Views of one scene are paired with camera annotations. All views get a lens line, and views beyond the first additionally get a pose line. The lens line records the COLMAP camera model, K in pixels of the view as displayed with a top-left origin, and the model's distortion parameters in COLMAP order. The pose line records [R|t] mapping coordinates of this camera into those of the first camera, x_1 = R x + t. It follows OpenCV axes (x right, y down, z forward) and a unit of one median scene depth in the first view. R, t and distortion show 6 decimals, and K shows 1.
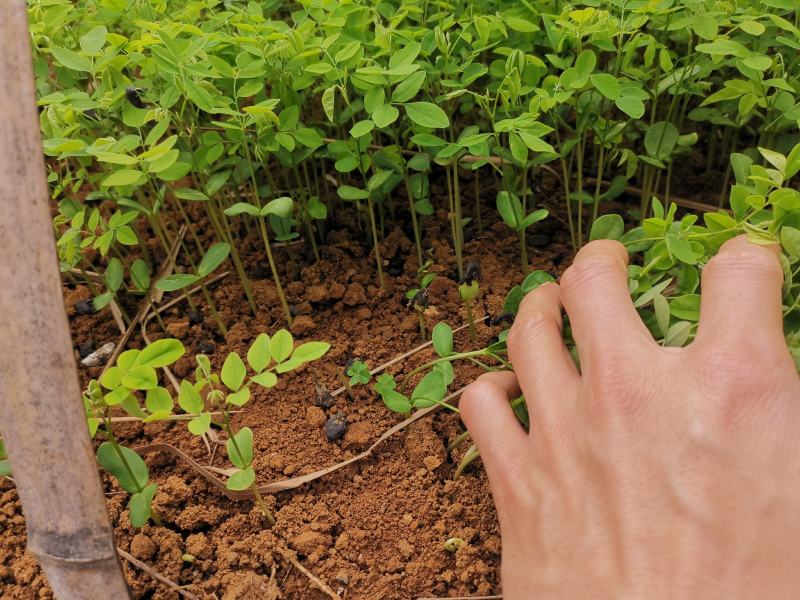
lens RADIAL K [[603.6, 0, 400.0], [0, 603.6, 300.0], [0, 0, 1]] dist [-0.011235, -0.014570]
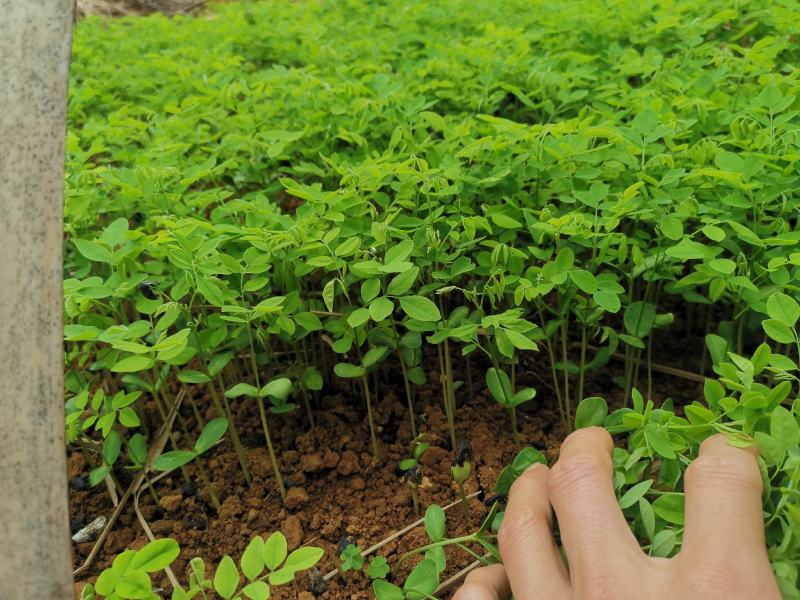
lens RADIAL K [[603.6, 0, 400.0], [0, 603.6, 300.0], [0, 0, 1]] dist [-0.011235, -0.014570]
pose [[0.999946, 0.004066, 0.009591, 0.000465], [-0.002164, 0.981677, -0.190541, -0.098324], [-0.010190, 0.190510, 0.981632, -0.049864]]
